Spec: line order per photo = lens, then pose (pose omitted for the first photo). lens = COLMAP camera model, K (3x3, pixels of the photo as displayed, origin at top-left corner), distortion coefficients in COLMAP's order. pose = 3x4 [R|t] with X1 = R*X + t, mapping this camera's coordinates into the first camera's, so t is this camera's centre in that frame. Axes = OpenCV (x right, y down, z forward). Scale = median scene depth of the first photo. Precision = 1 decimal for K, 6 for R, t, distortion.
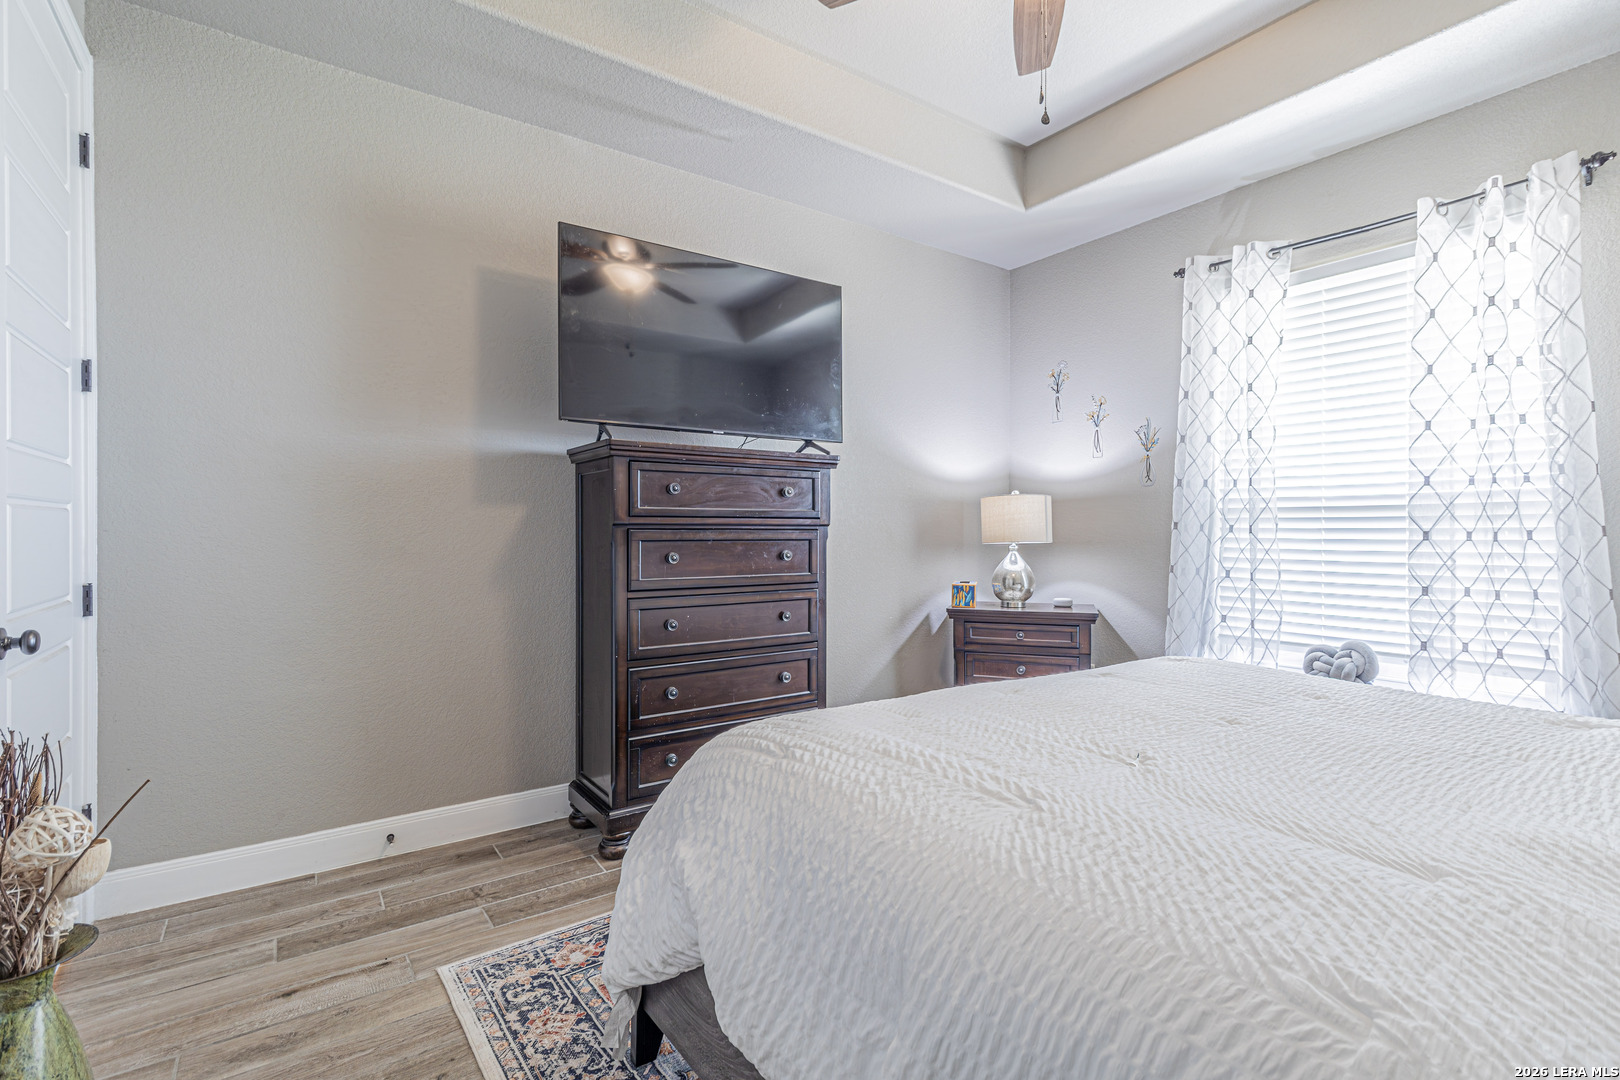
lens RADIAL K [[750.1, 0, 806.1], [0, 750.1, 538.0], [0, 0, 1]] dist [0.004690, 0.001061]
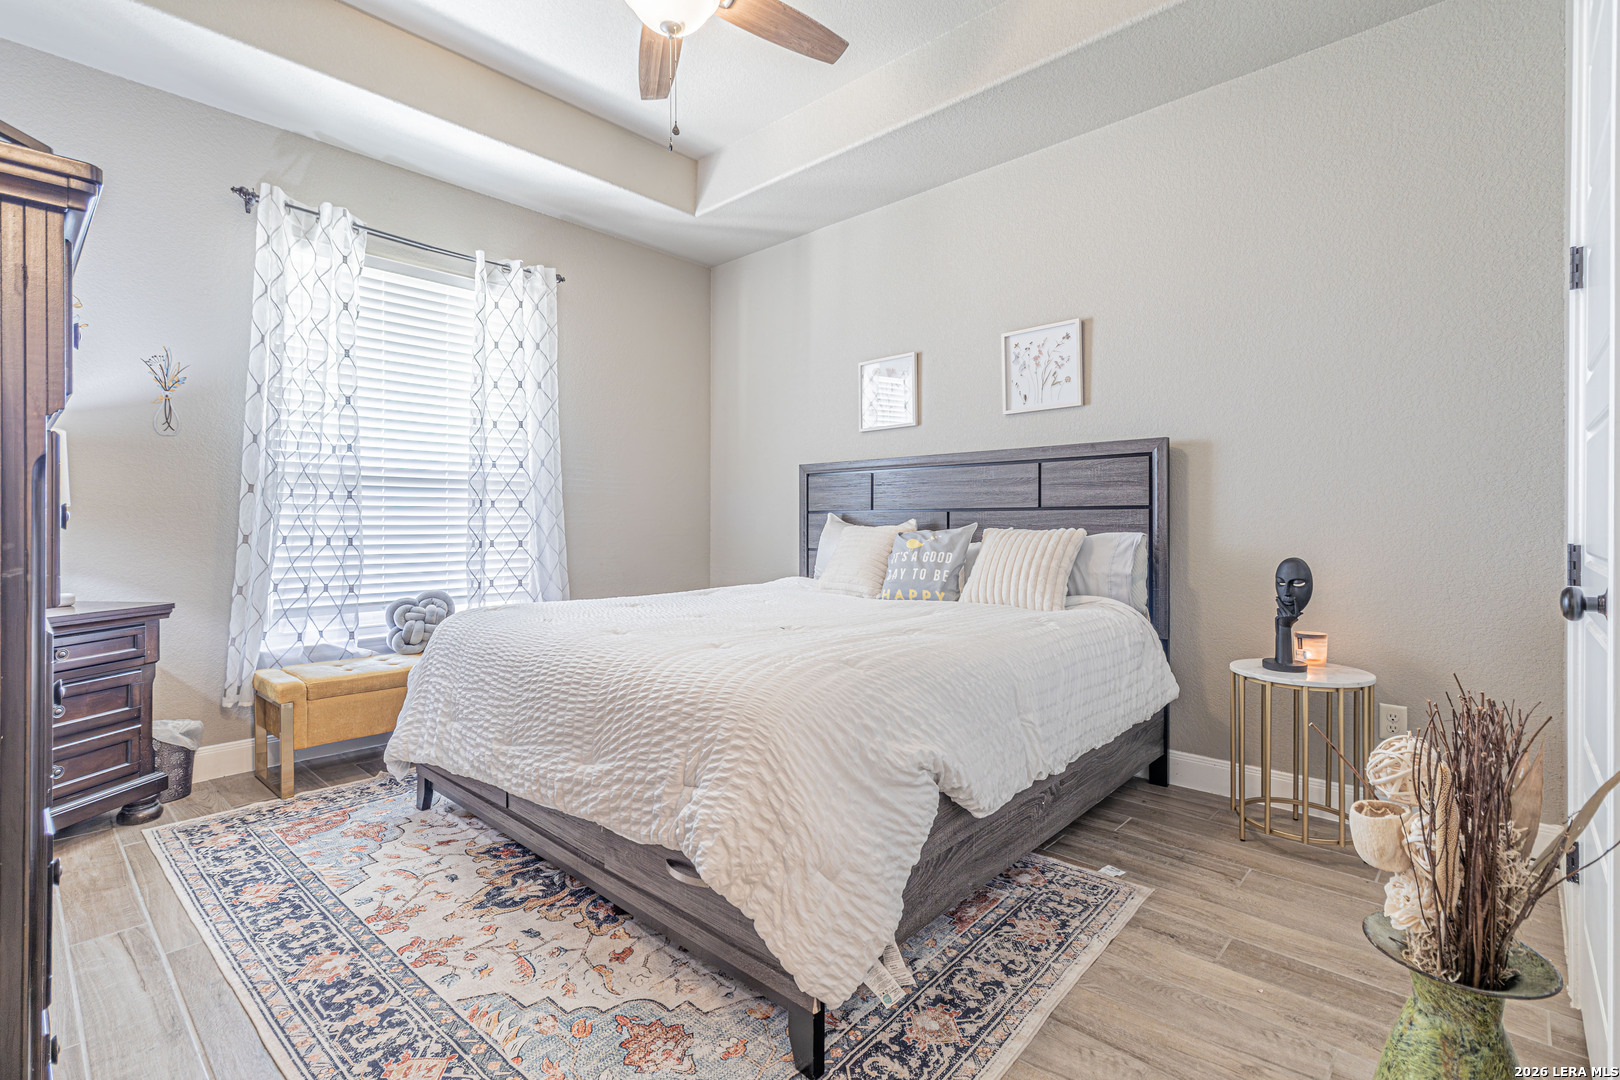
lens RADIAL K [[750.1, 0, 806.6], [0, 750.1, 527.4], [0, 0, 1]] dist [0.004690, 0.001061]
pose [[-0.200638, -0.008734, 0.979627, -0.526999], [0.006489, 0.999926, 0.010244, 0.026110], [-0.979644, 0.008412, -0.200566, 0.614147]]
